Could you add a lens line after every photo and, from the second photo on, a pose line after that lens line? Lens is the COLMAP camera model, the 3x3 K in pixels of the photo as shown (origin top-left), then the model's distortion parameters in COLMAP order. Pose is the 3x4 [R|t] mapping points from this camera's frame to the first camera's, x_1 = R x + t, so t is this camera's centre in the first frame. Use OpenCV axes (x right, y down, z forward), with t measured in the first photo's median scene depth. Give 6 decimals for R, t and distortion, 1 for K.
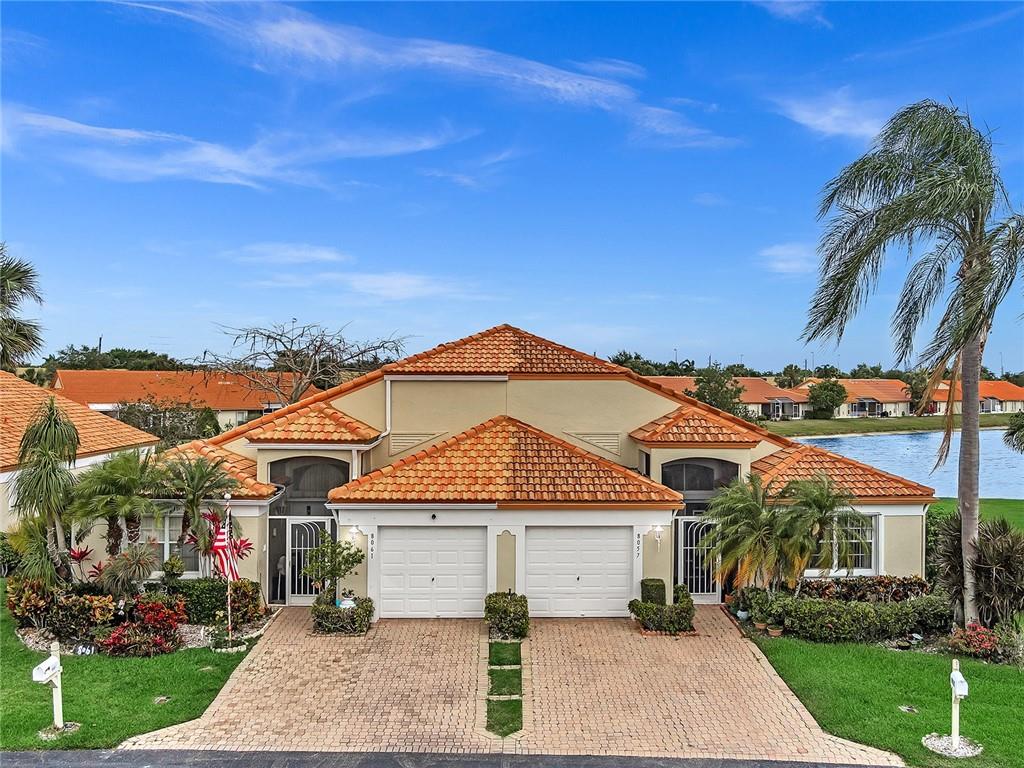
lens RADIAL K [[972.1, 0, 512.0], [0, 972.1, 384.0], [0, 0, 1]] dist [-0.074954, 0.006349]
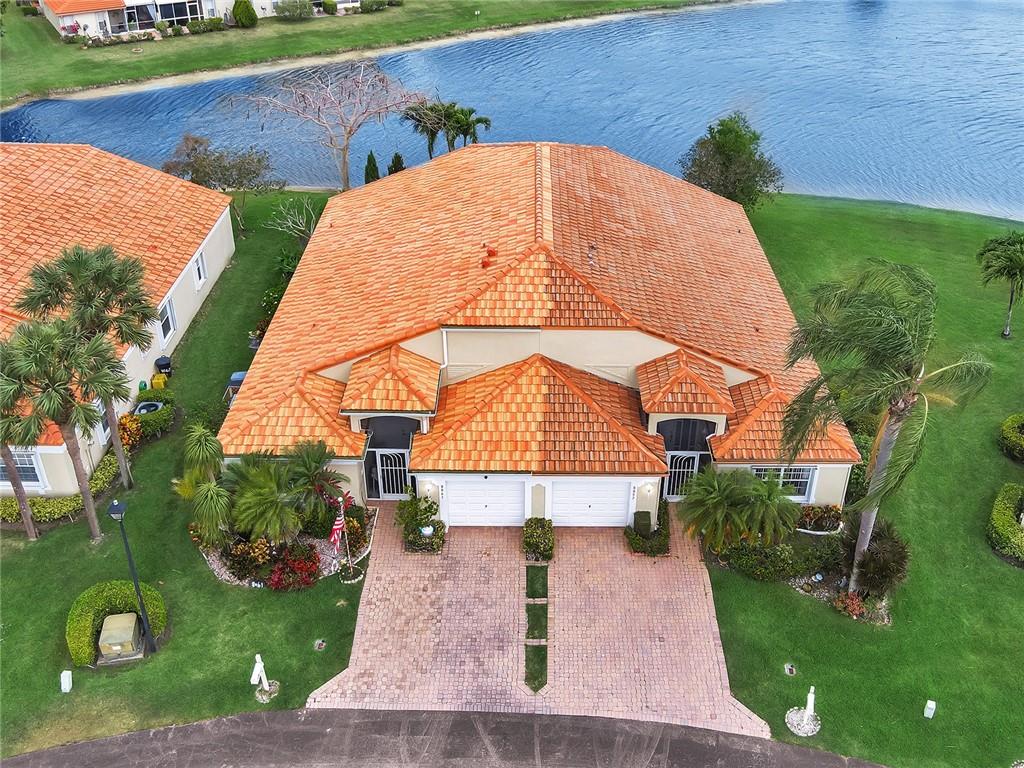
lens RADIAL K [[928.5, 0, 510.4], [0, 928.5, 395.8], [0, 0, 1]] dist [-0.075992, 0.000125]
pose [[0.999346, 0.010222, -0.034683, -0.001333], [0.009935, 0.844657, 0.535215, -0.658165], [0.034767, -0.535210, 0.844003, -0.048503]]
